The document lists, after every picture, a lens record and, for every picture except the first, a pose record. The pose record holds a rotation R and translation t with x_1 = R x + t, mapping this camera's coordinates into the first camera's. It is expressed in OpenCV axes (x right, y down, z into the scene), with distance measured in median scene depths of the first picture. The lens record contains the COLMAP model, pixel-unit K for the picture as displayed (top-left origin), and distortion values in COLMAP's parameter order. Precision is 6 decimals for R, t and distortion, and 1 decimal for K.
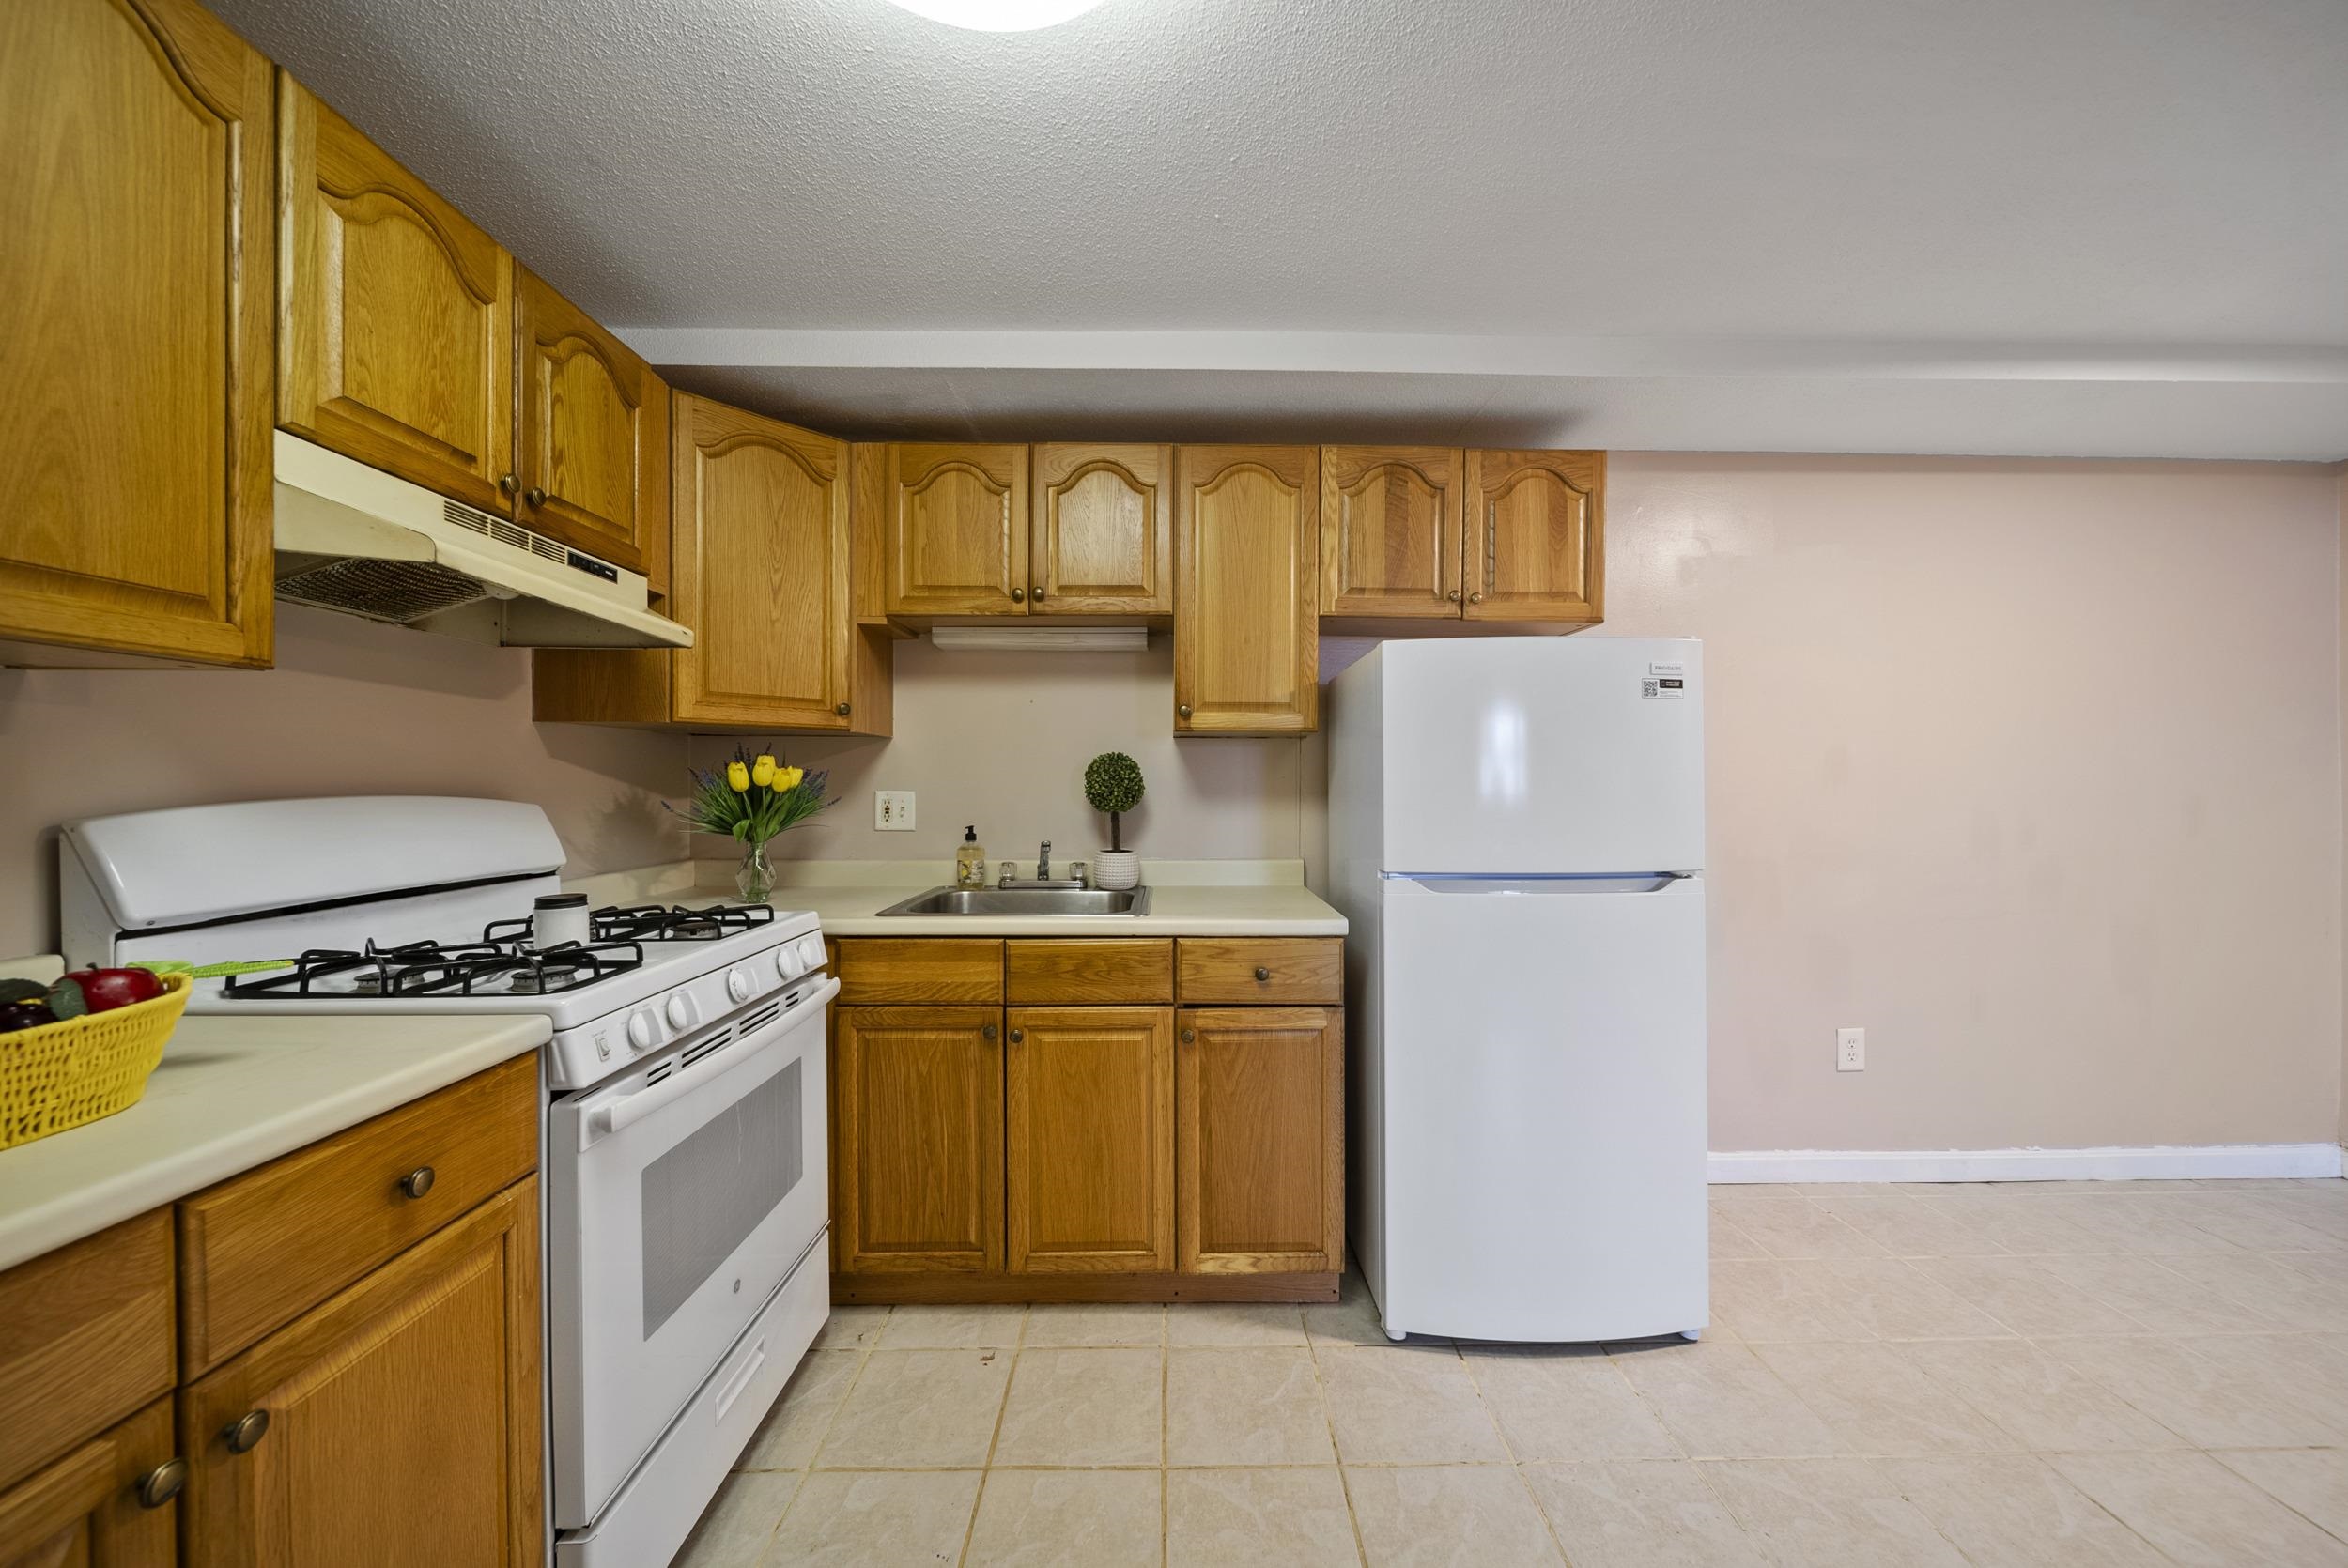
lens RADIAL K [[835.8, 0, 1181.3], [0, 835.8, 784.0], [0, 0, 1]] dist [0.001317, -0.001567]
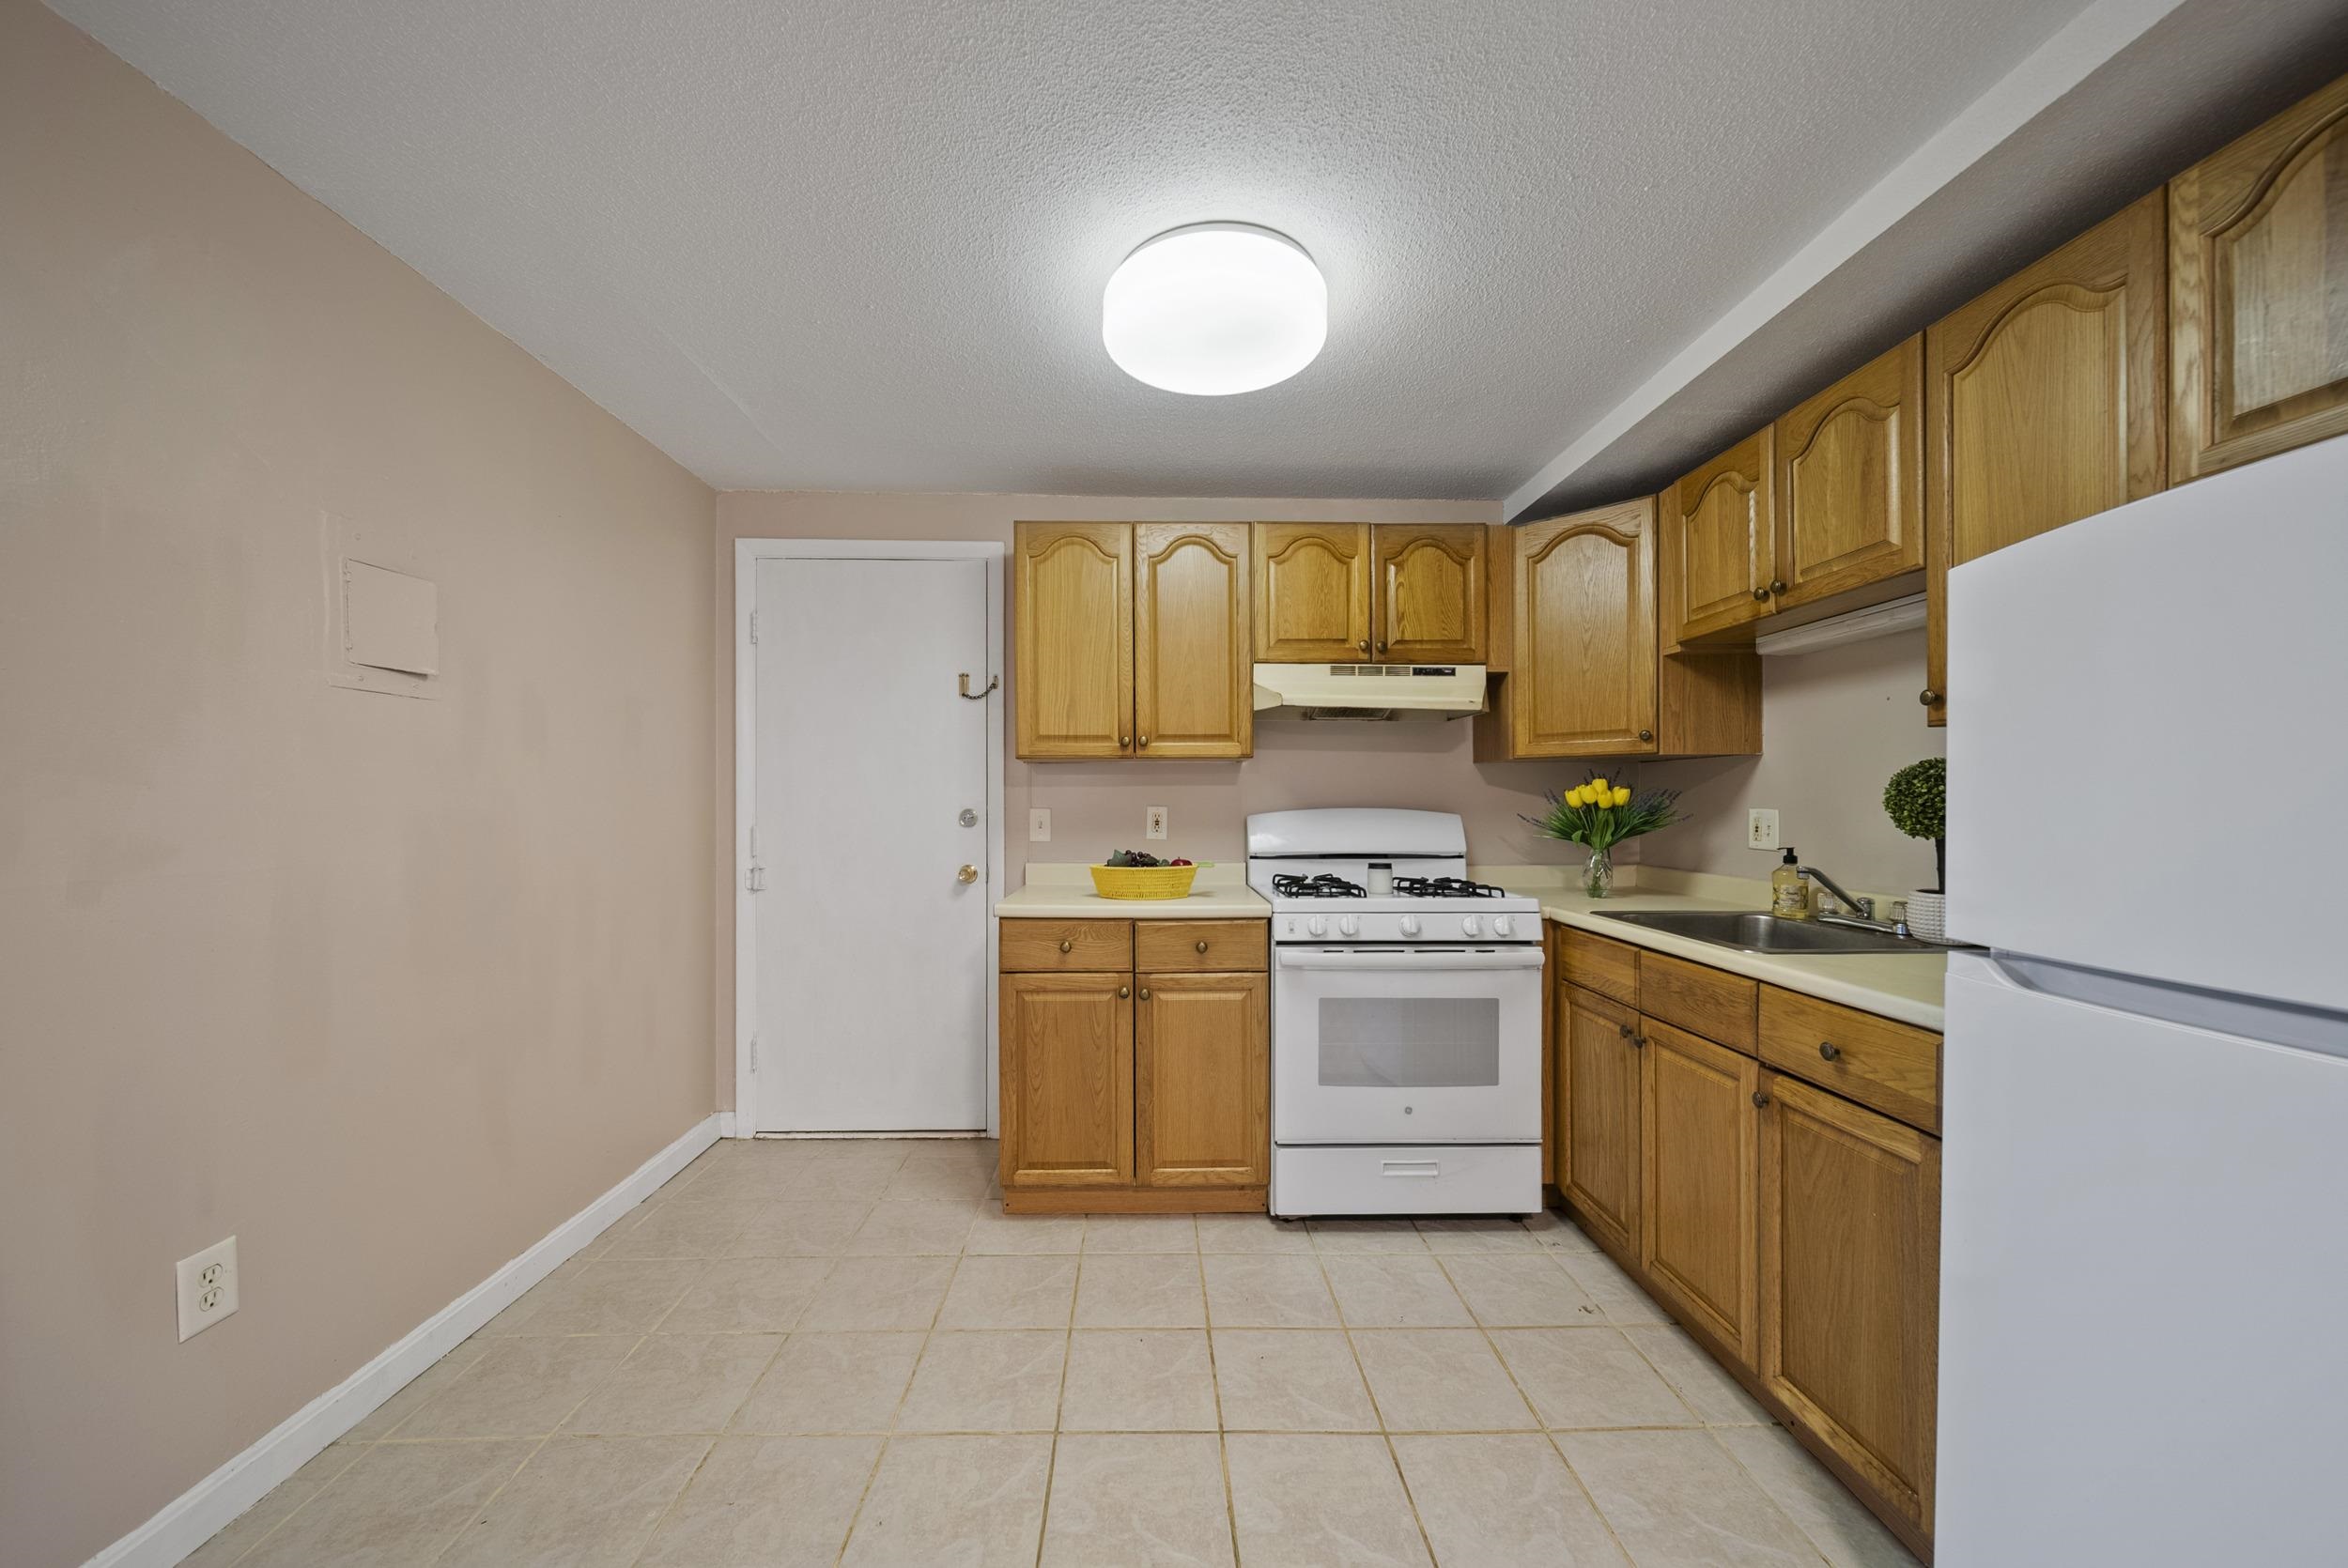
lens RADIAL K [[835.8, 0, 1165.1], [0, 835.8, 807.6], [0, 0, 1]] dist [0.001317, -0.001567]
pose [[0.009847, 0.003441, -0.999946, 0.835343], [-0.000179, 0.999994, 0.003439, 0.005108], [0.999952, 0.000145, 0.009847, 0.392788]]
